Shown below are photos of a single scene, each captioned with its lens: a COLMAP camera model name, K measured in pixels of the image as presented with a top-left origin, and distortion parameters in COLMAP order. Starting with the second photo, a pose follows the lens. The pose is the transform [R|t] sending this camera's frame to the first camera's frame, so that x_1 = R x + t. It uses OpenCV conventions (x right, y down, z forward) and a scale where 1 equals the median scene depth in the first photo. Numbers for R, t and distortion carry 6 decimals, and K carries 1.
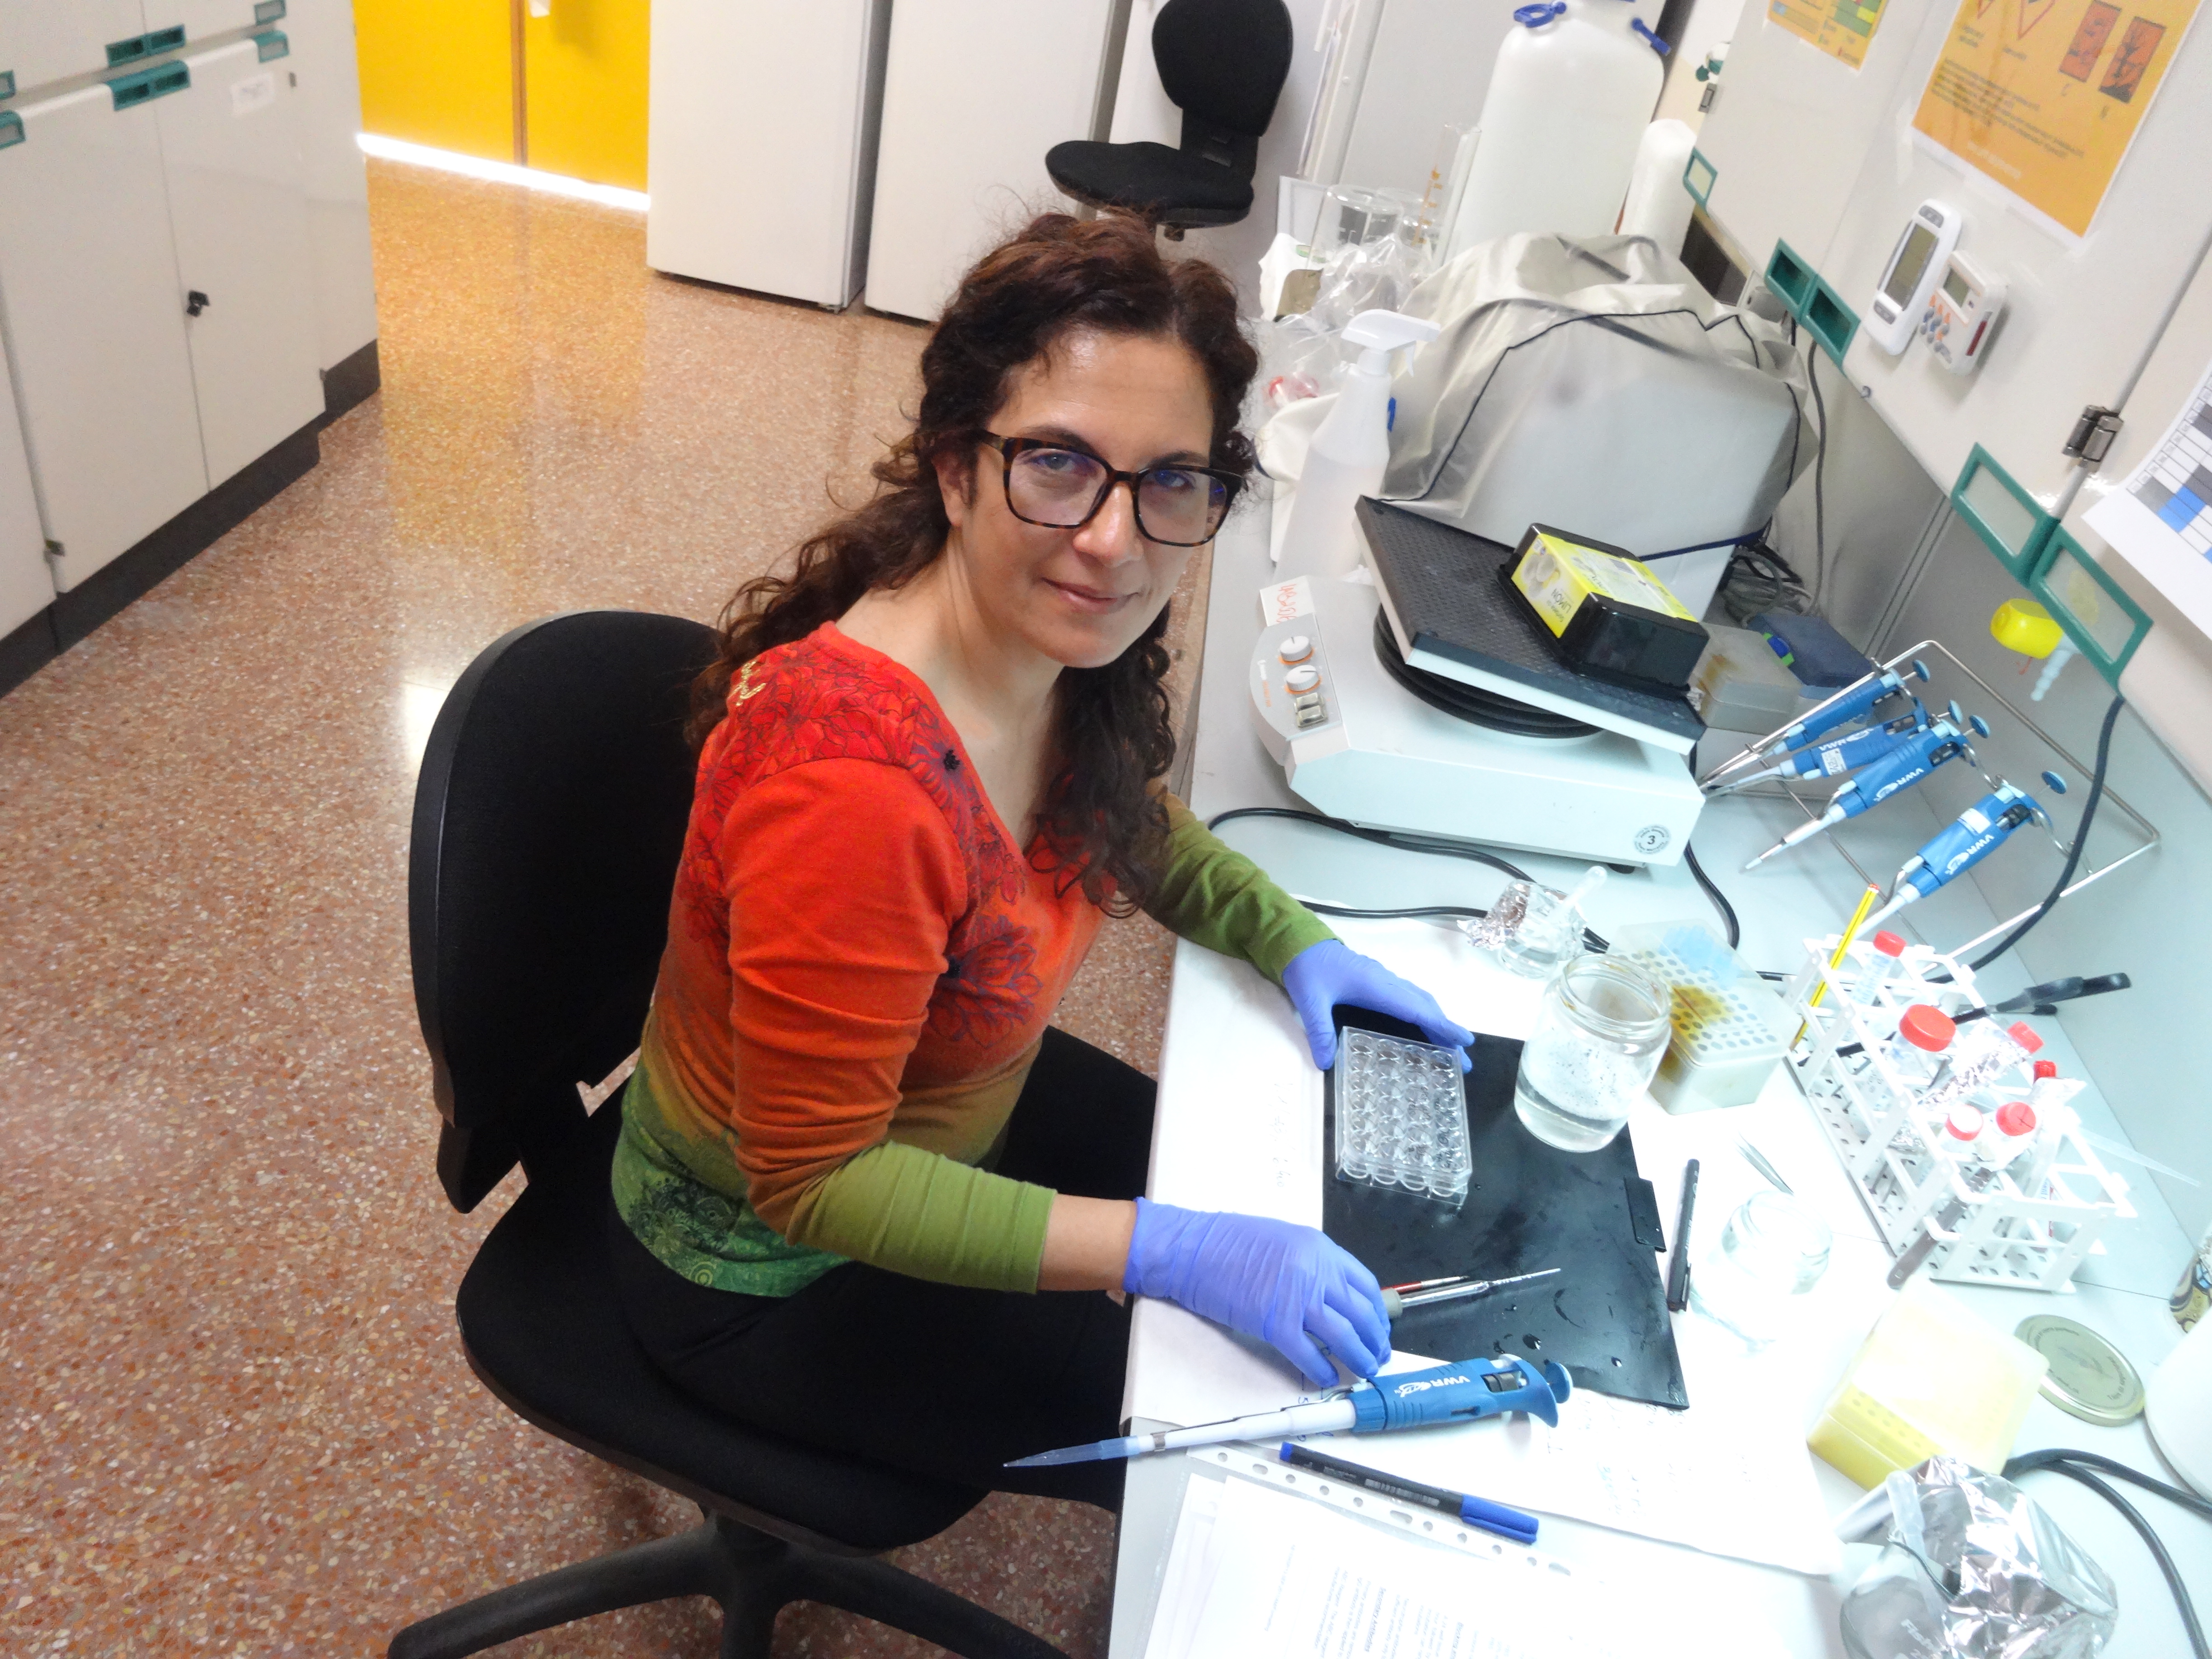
lens RADIAL K [[1631.3, 0, 1106.0], [0, 1631.3, 829.5], [0, 0, 1]] dist [-0.002442, -0.000109]
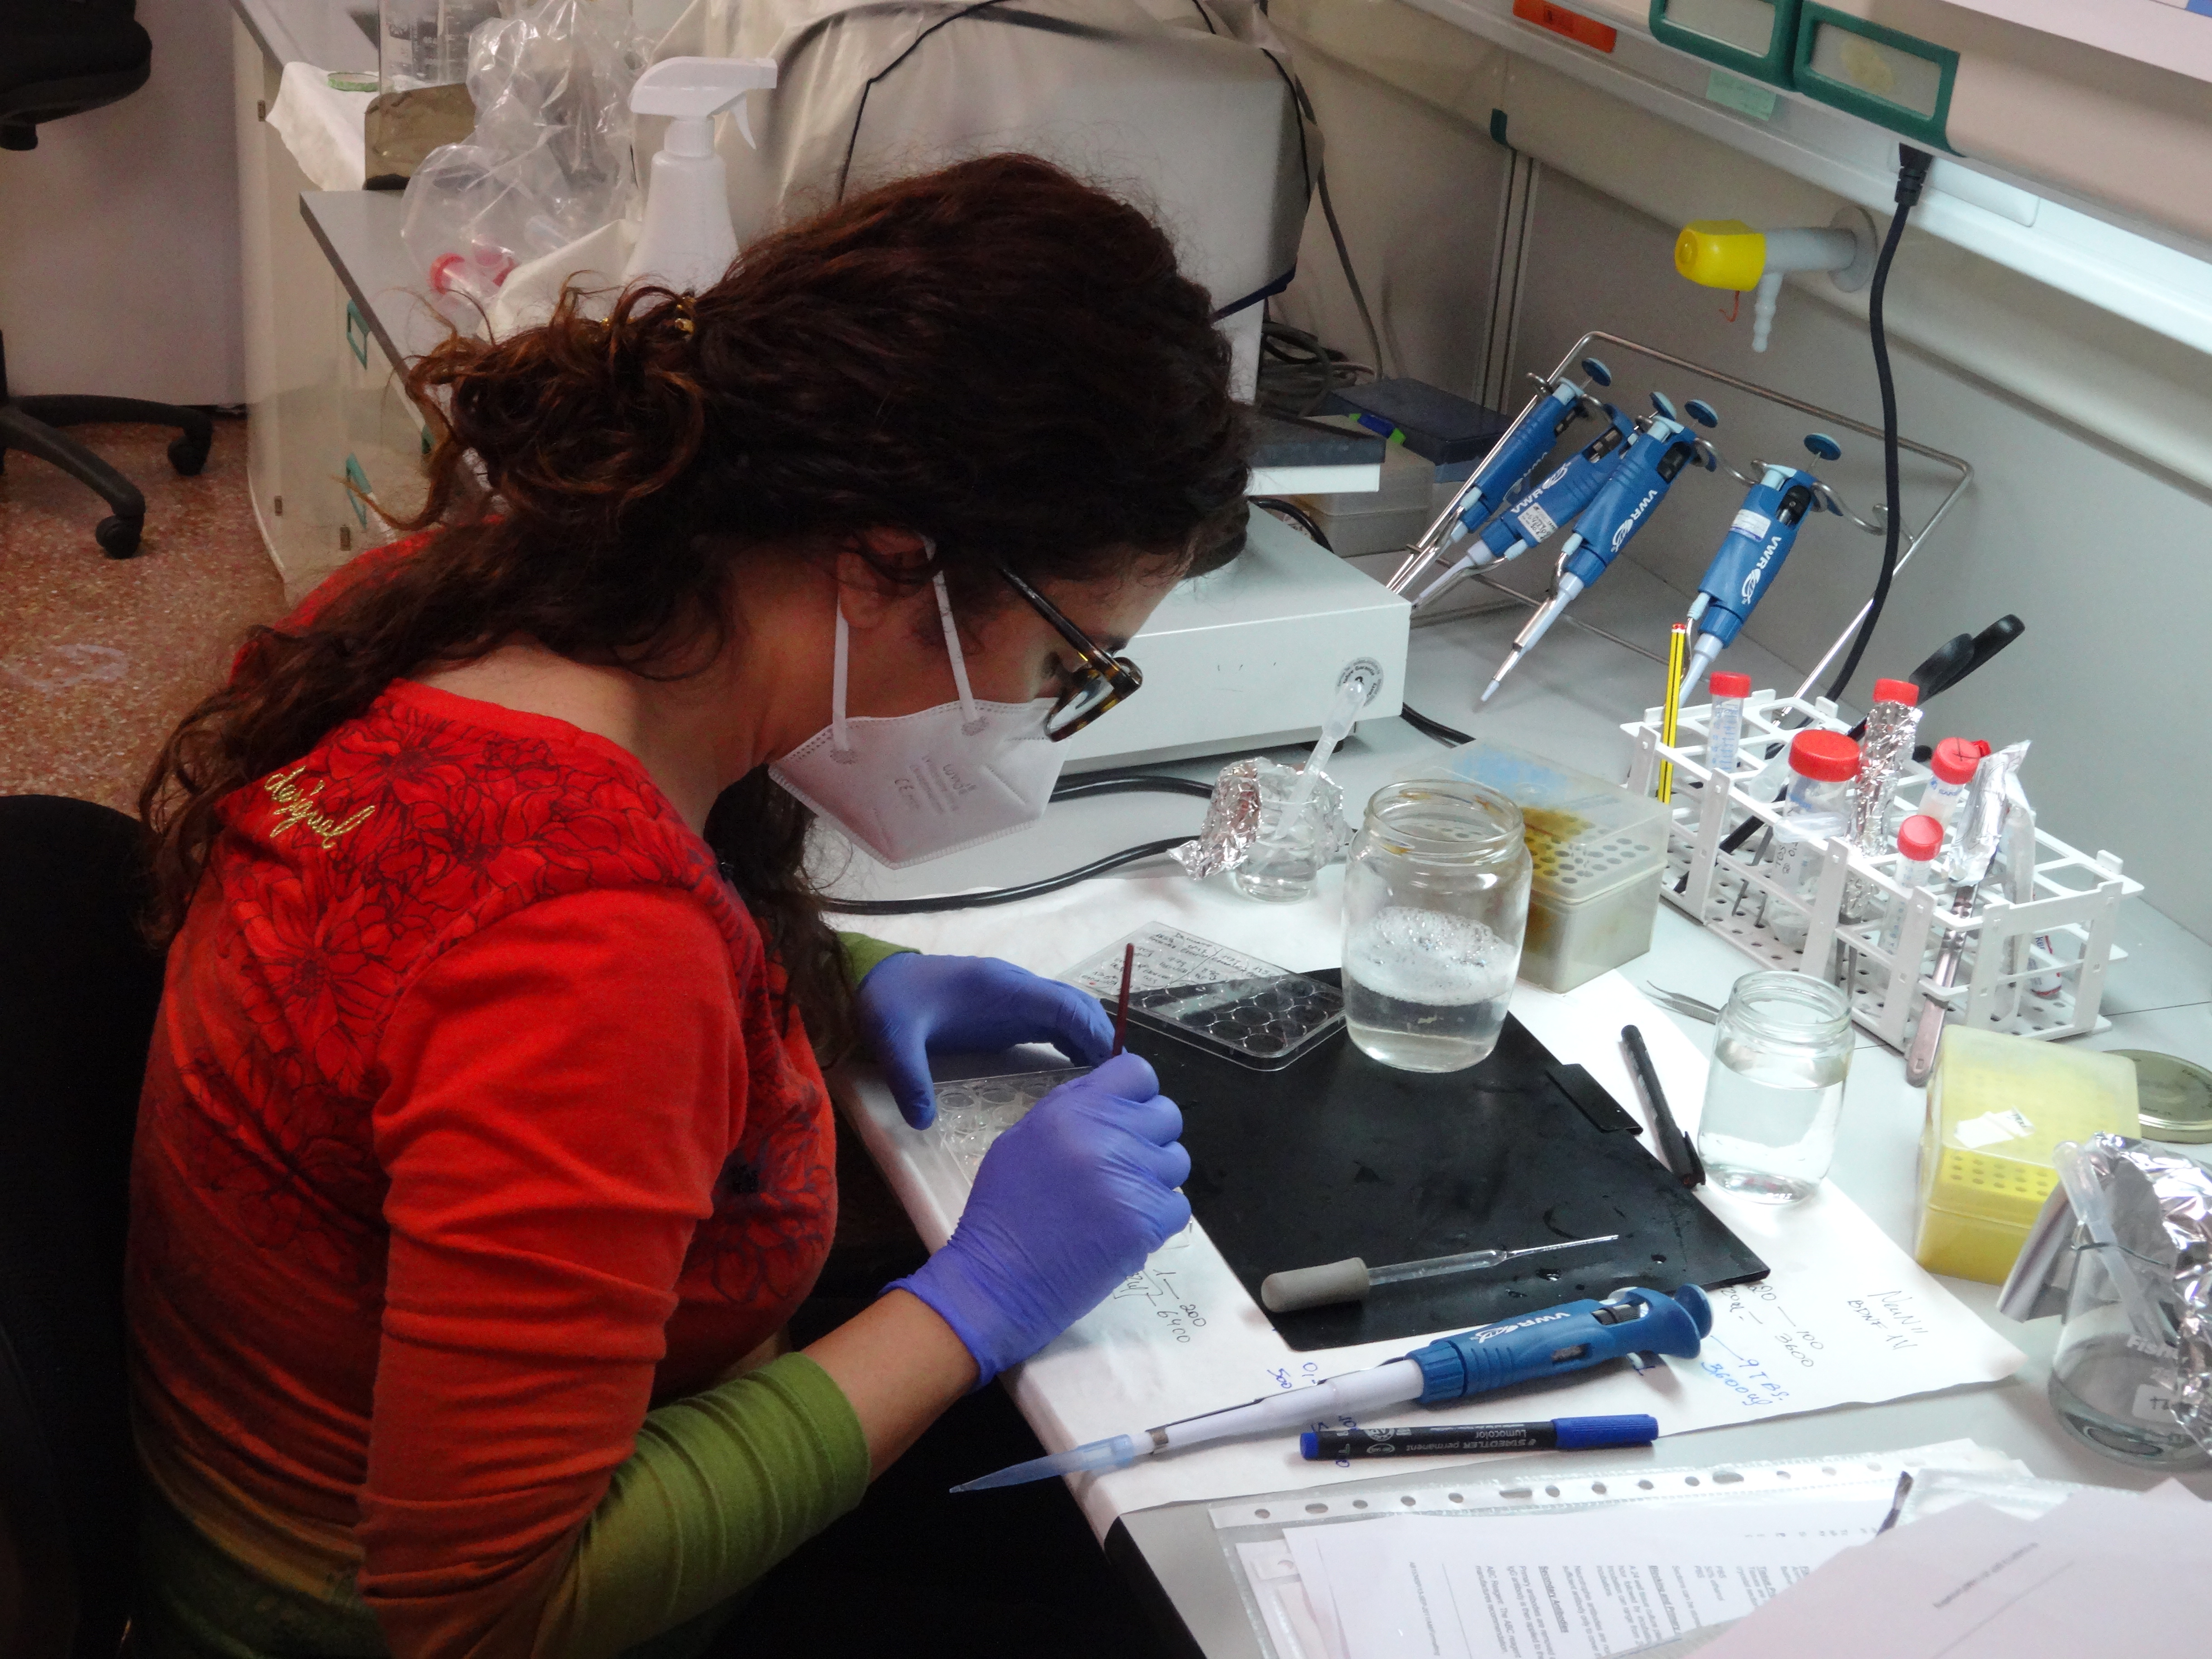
lens RADIAL K [[3195.4, 0, 1106.0], [0, 3195.4, 829.5], [0, 0, 1]] dist [-0.014119, 0.071732]
pose [[0.889203, -0.283518, 0.359076, -0.249961], [0.327287, 0.942601, -0.066227, 0.117331], [-0.319689, 0.176410, 0.930956, -0.181054]]
